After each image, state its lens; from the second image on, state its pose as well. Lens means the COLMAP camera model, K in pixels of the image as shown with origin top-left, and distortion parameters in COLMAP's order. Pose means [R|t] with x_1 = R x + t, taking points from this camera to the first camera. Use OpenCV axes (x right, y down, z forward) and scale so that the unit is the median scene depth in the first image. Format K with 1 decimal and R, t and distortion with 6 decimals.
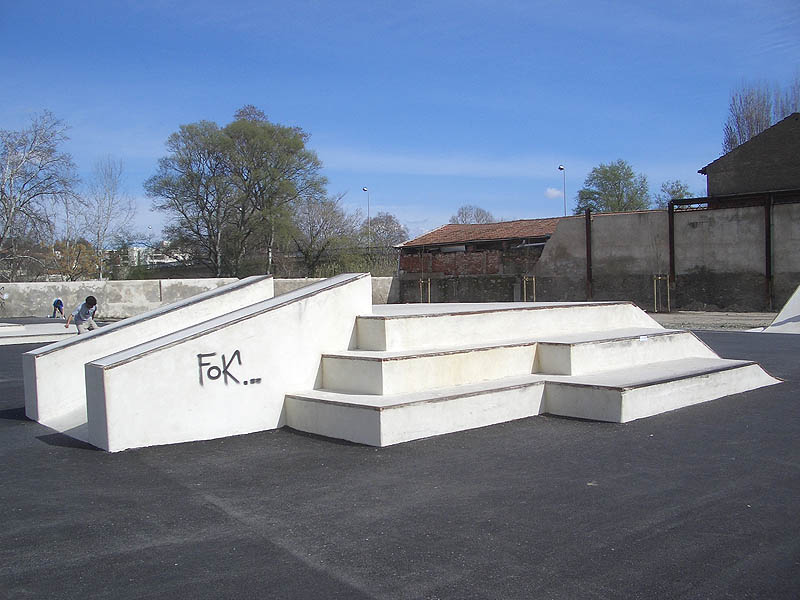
lens RADIAL K [[827.1, 0, 384.0], [0, 827.1, 304.8], [0, 0, 1]] dist [-0.267464, 0.307105]
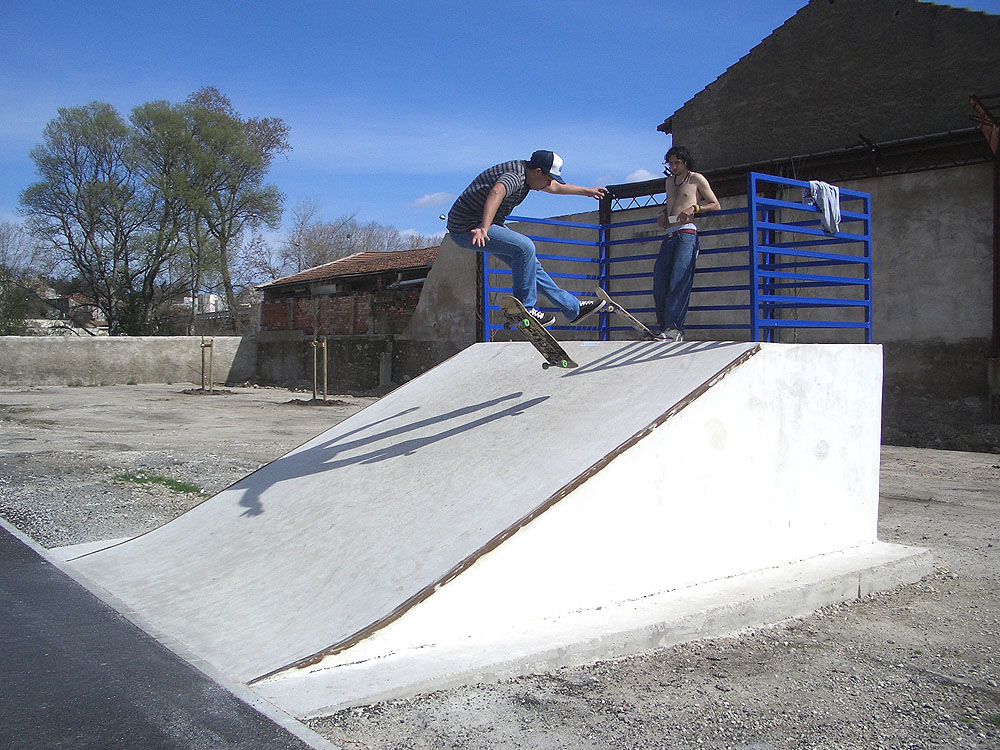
lens RADIAL K [[1033.9, 0, 480.0], [0, 1033.9, 381.0], [0, 0, 1]] dist [-0.267464, 0.307105]
pose [[0.996008, 0.026904, -0.085116, 0.279179], [-0.026267, 0.999618, 0.008587, -0.013865], [0.085314, -0.006317, 0.996334, 0.308828]]
